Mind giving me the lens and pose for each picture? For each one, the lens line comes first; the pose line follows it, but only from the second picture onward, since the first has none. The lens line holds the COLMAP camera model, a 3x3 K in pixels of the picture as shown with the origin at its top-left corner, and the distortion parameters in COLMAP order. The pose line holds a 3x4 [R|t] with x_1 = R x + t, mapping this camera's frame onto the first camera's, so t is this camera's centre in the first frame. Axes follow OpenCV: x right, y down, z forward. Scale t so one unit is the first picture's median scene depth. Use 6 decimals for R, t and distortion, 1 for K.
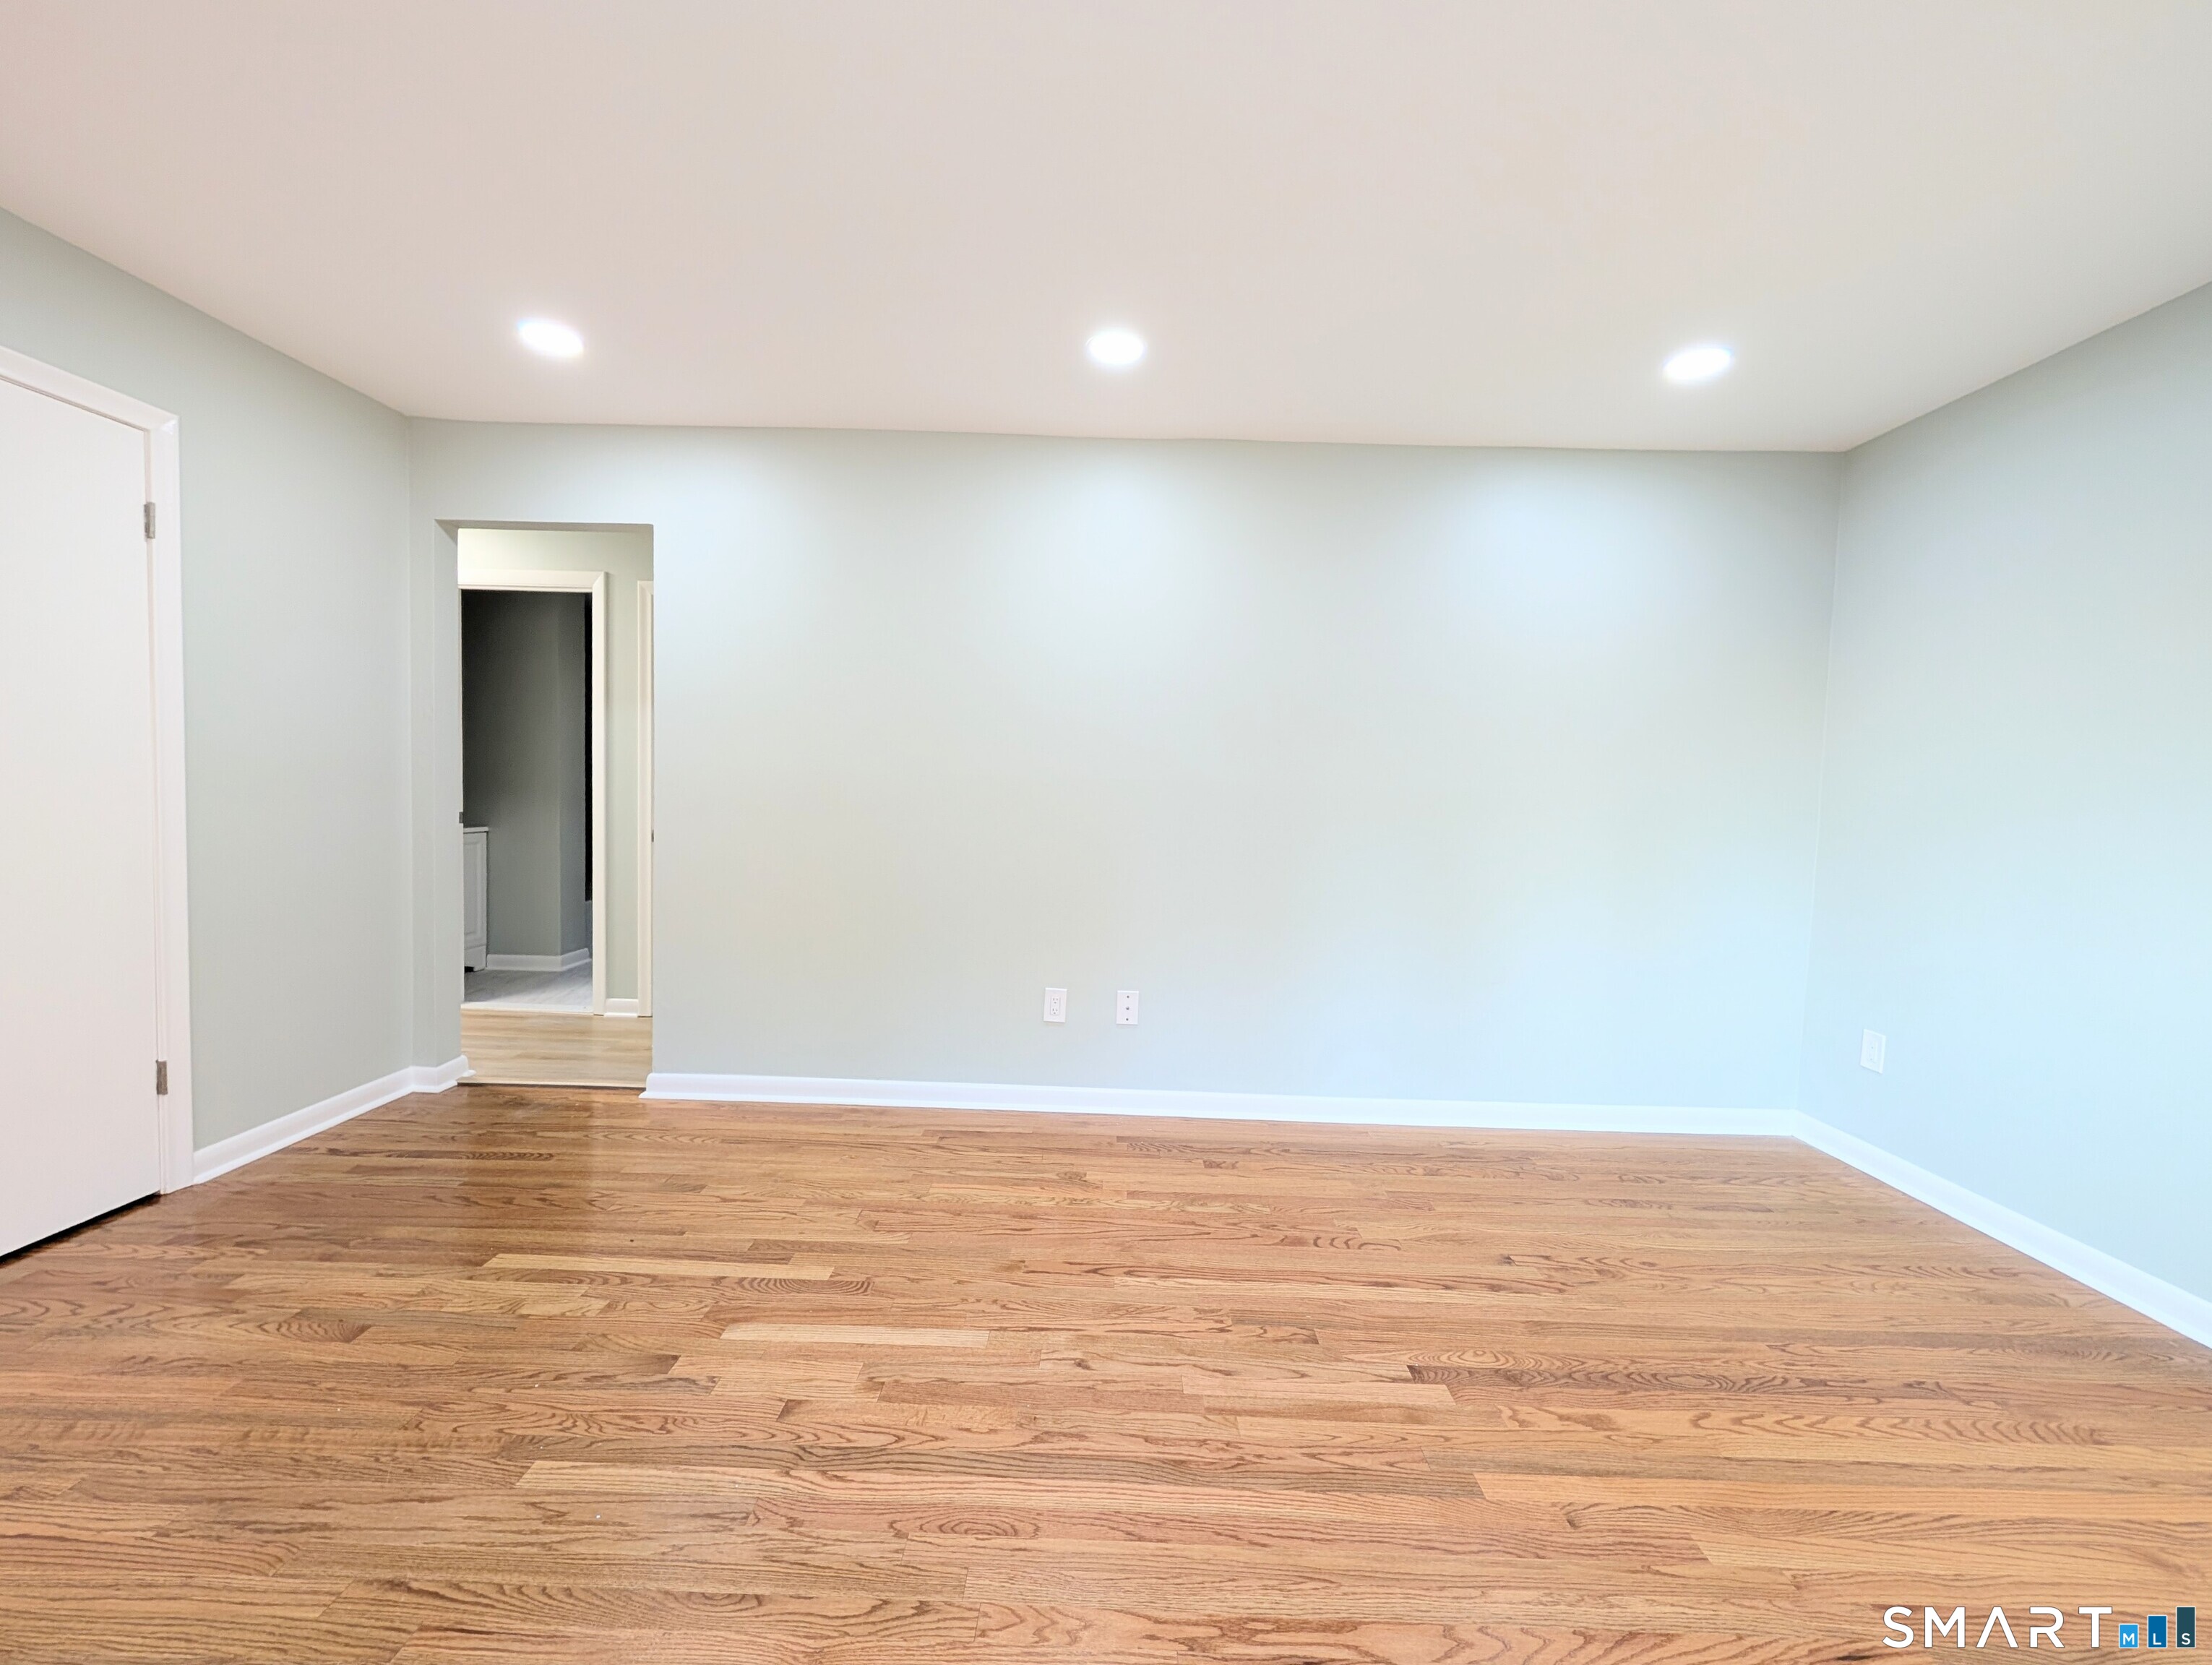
lens RADIAL K [[808.9, 0, 1106.0], [0, 808.9, 832.5], [0, 0, 1]] dist [0.001515, 0.000233]
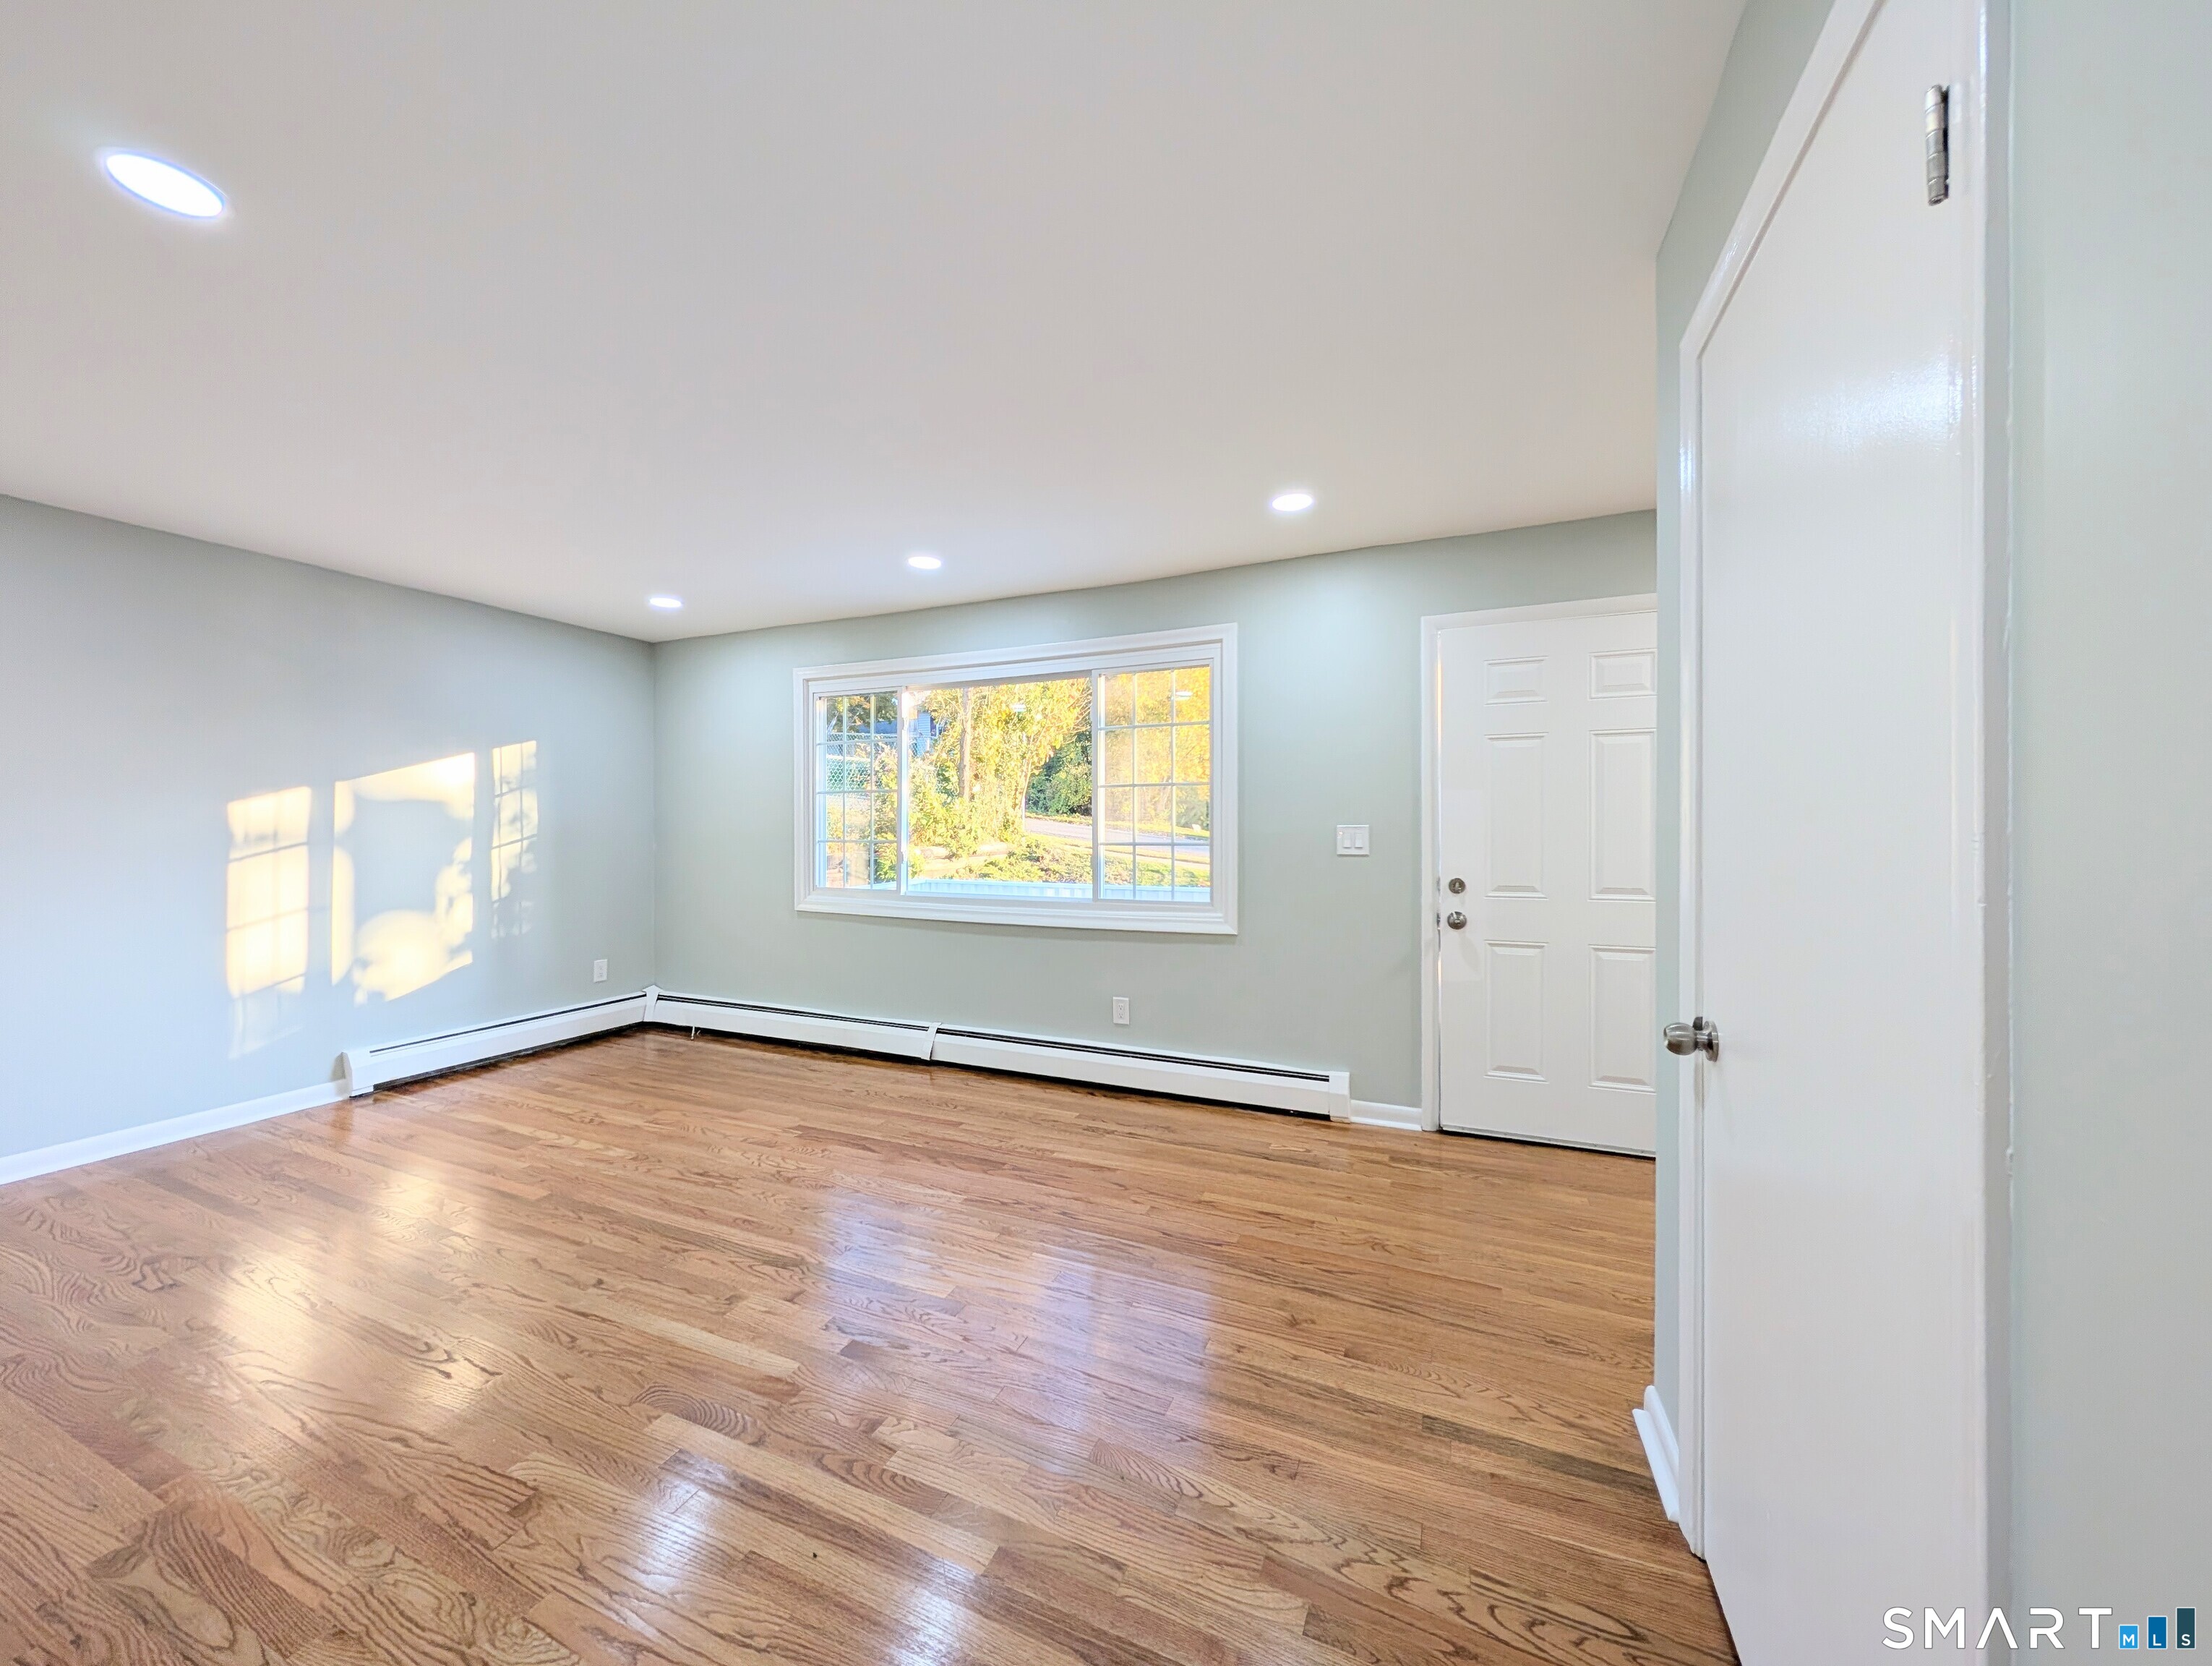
lens RADIAL K [[809.0, 0, 1106.0], [0, 809.0, 833.0], [0, 0, 1]] dist [0.001515, 0.000233]
pose [[-0.907669, -0.030068, 0.418608, -1.428678], [-0.005247, 0.998165, 0.060321, -0.169857], [-0.419654, 0.052555, -0.906162, 1.982036]]
